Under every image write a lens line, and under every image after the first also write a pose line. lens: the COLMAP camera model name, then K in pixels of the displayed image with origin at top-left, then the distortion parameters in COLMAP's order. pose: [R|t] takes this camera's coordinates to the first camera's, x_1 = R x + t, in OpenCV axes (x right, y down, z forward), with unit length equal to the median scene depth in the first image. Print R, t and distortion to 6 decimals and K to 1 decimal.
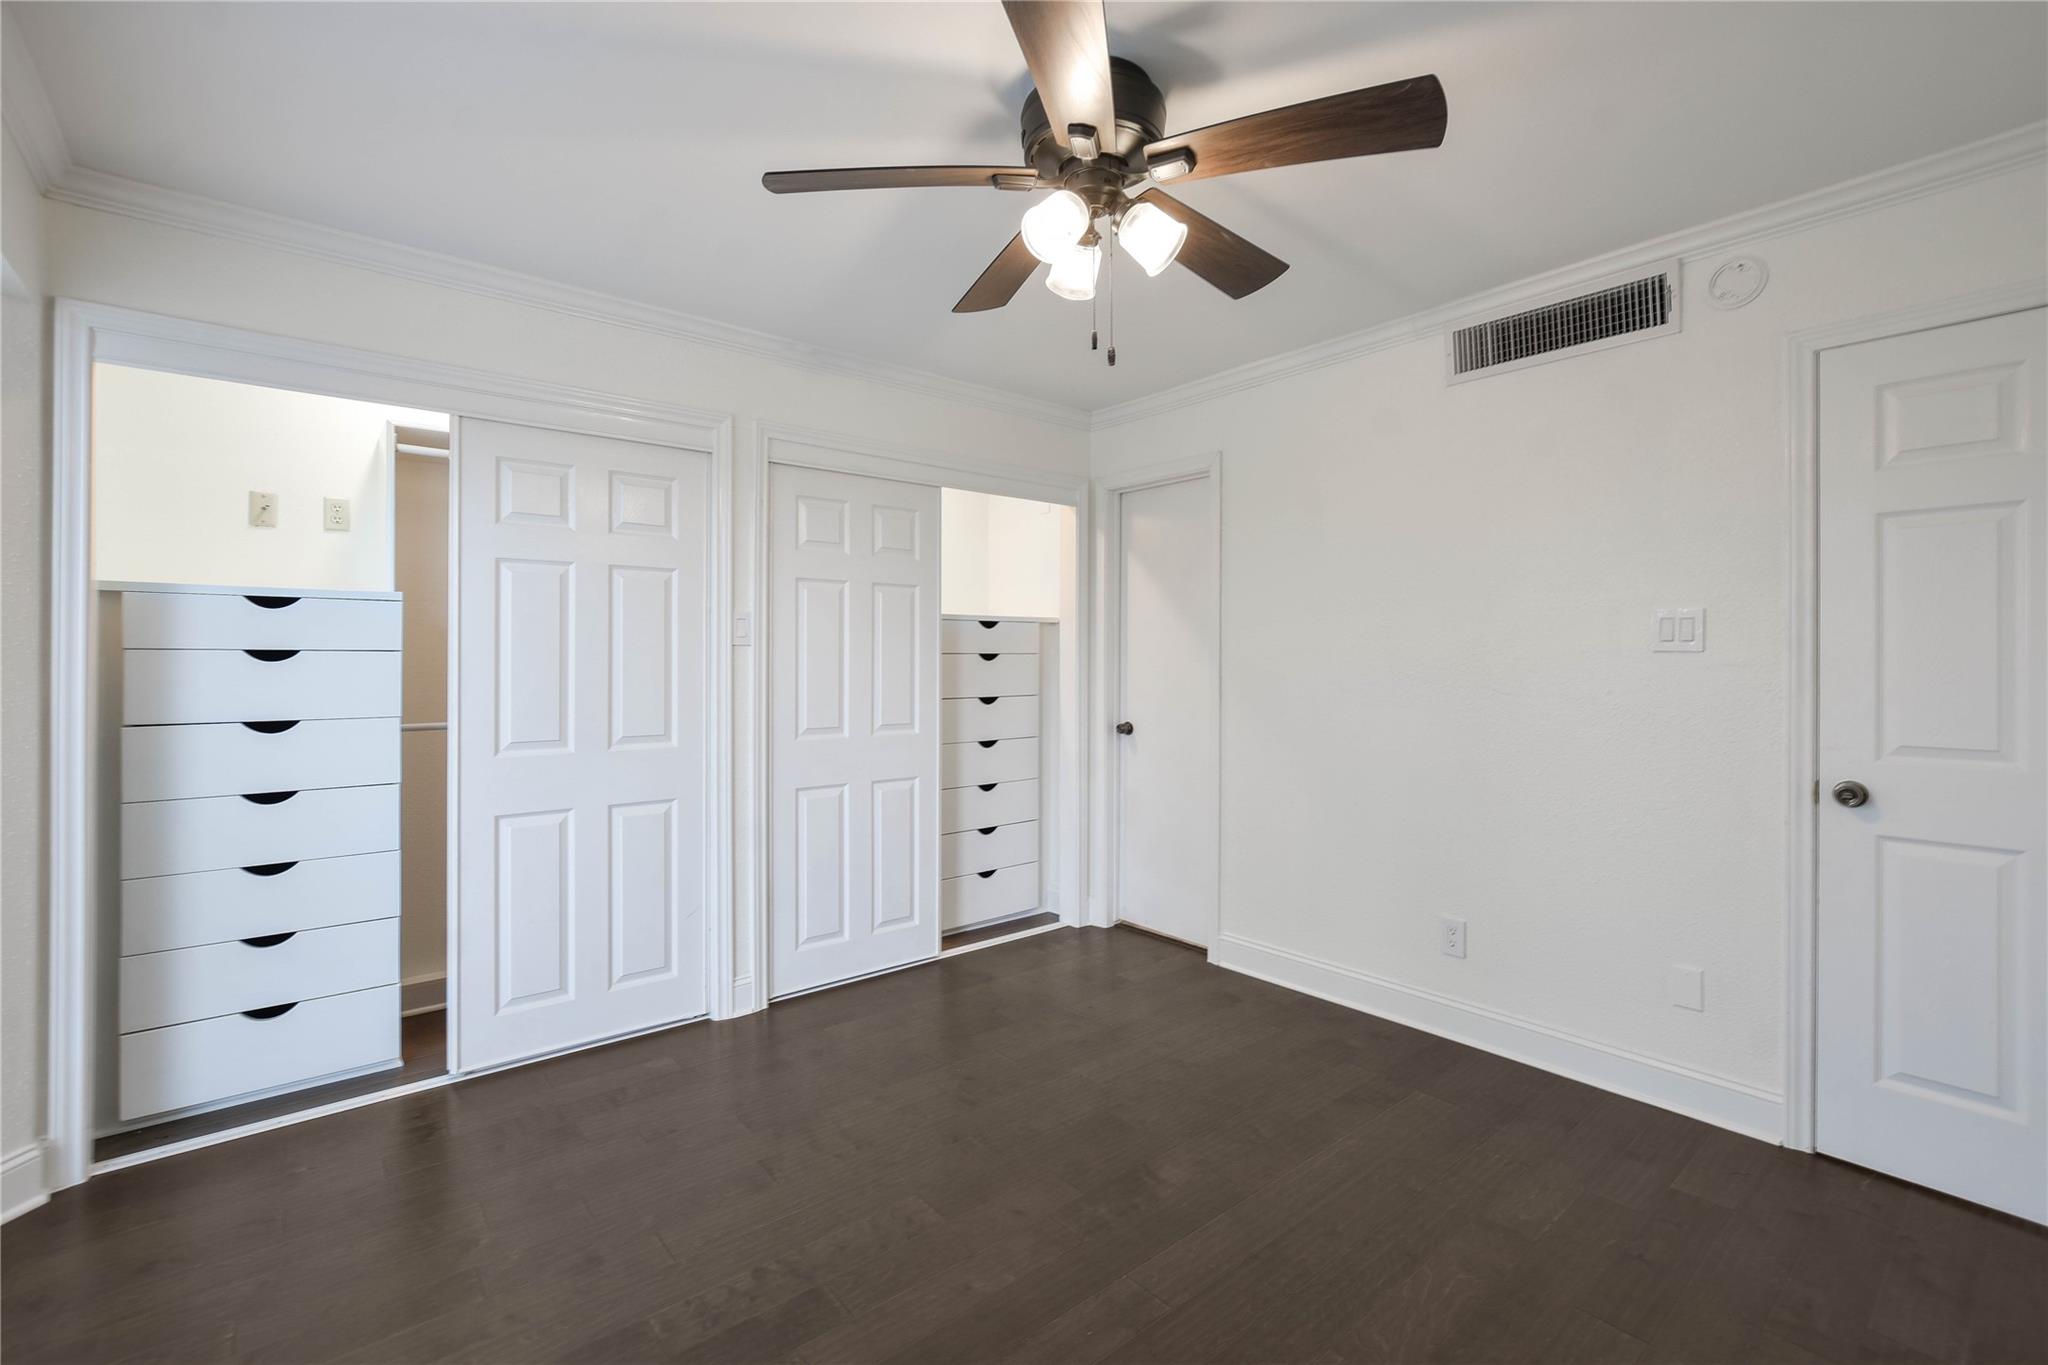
lens RADIAL K [[899.7, 0, 992.7], [0, 899.7, 663.9], [0, 0, 1]] dist [-0.010791, 0.000294]
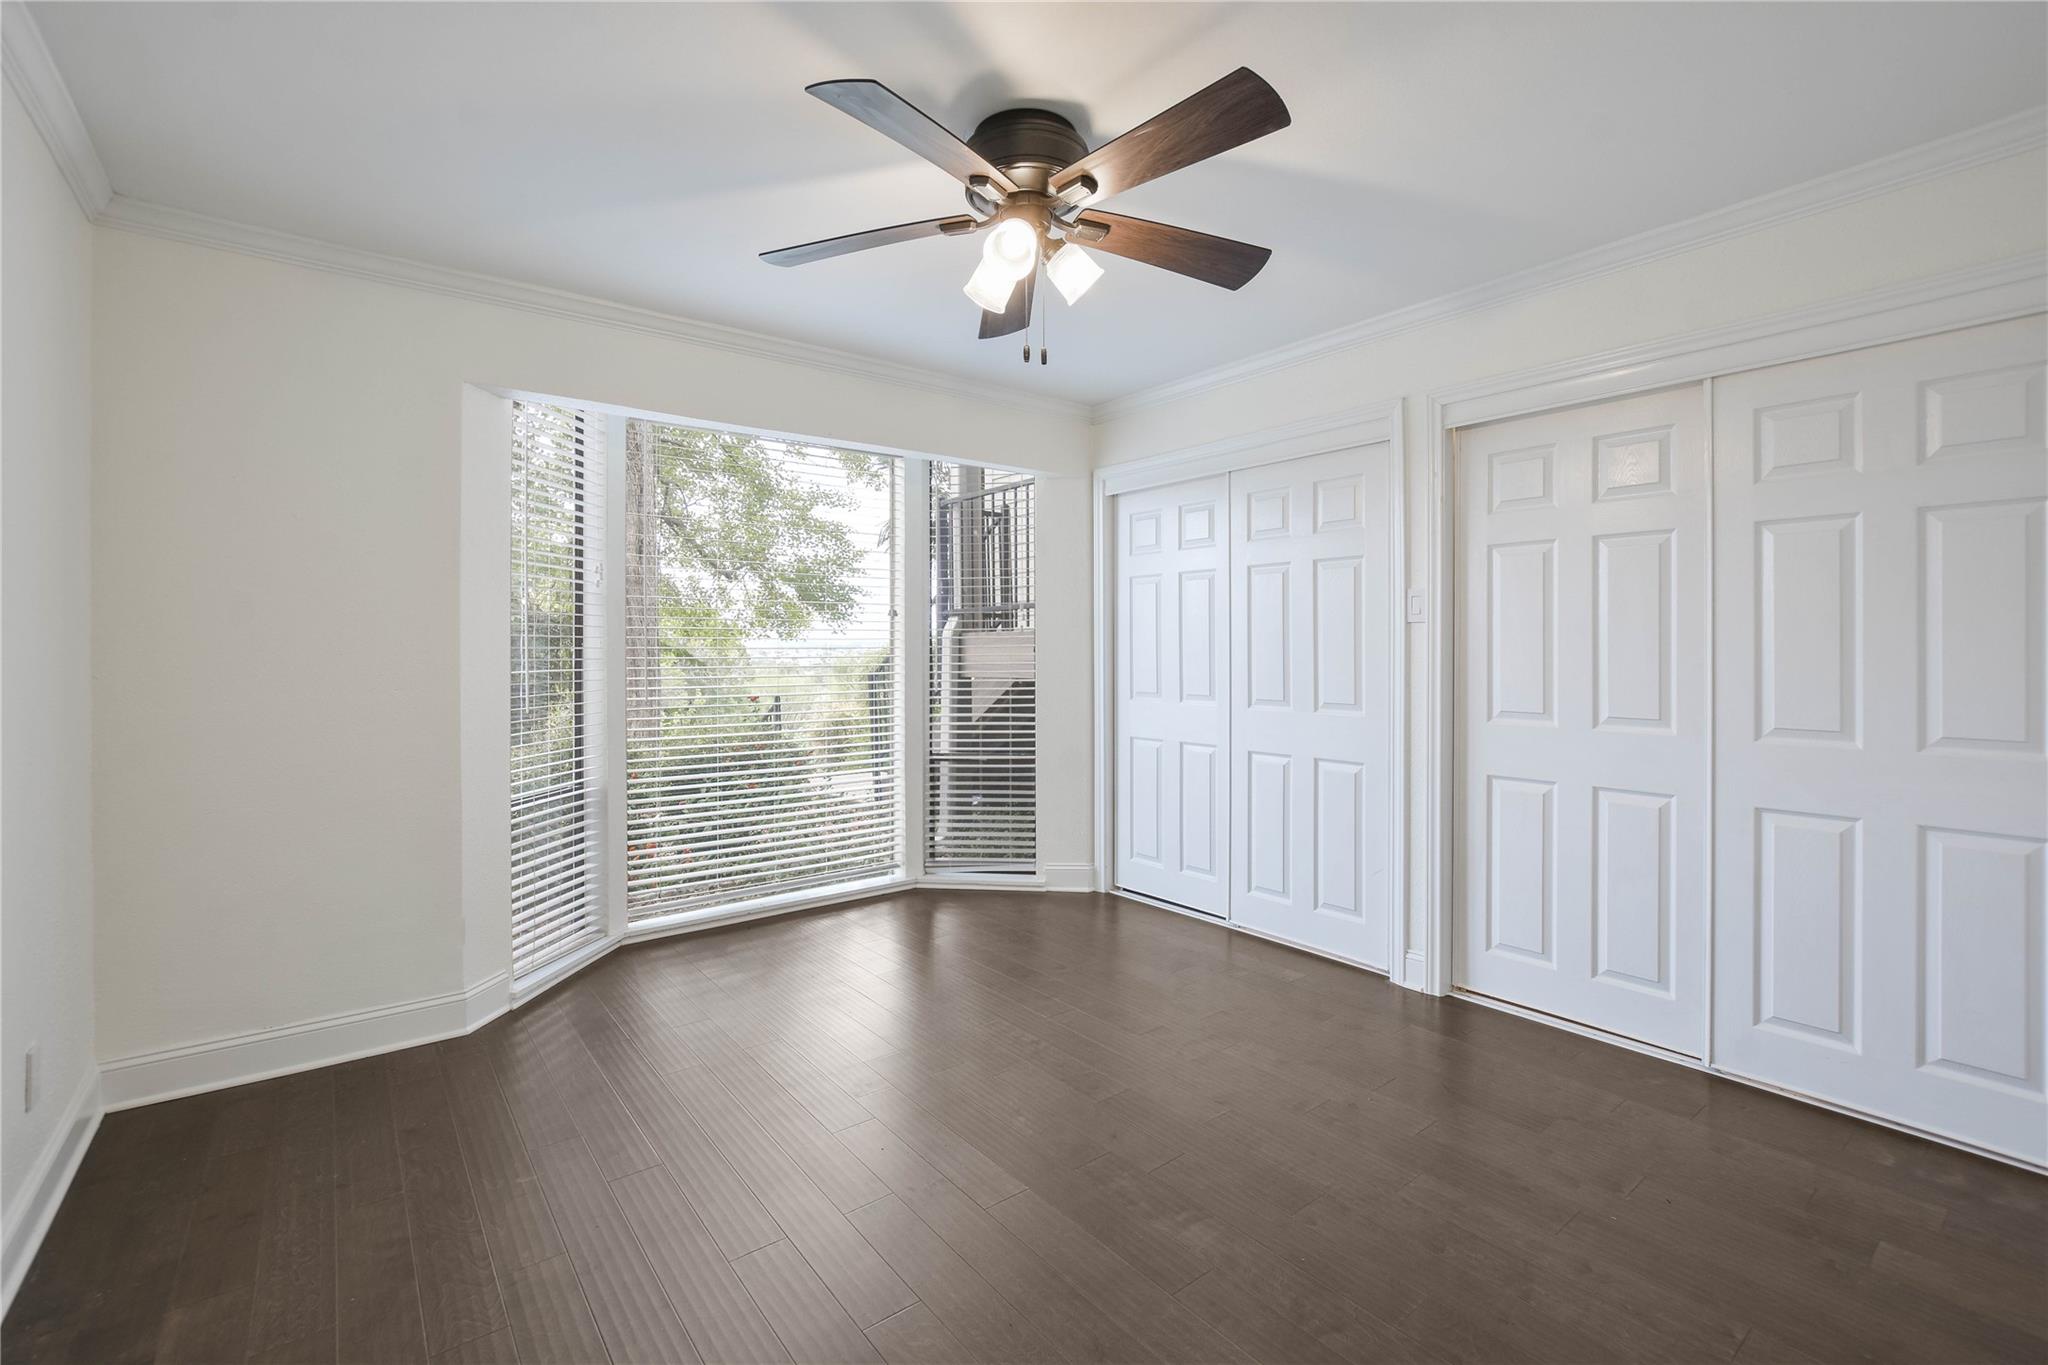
lens RADIAL K [[881.5, 0, 1028.4], [0, 881.5, 650.8], [0, 0, 1]] dist [-0.015105, 0.000088]
pose [[0.003014, 0.009774, -0.999948, 0.491021], [0.002468, 0.999949, 0.009782, 0.001509], [0.999992, -0.002497, 0.002989, 0.398765]]
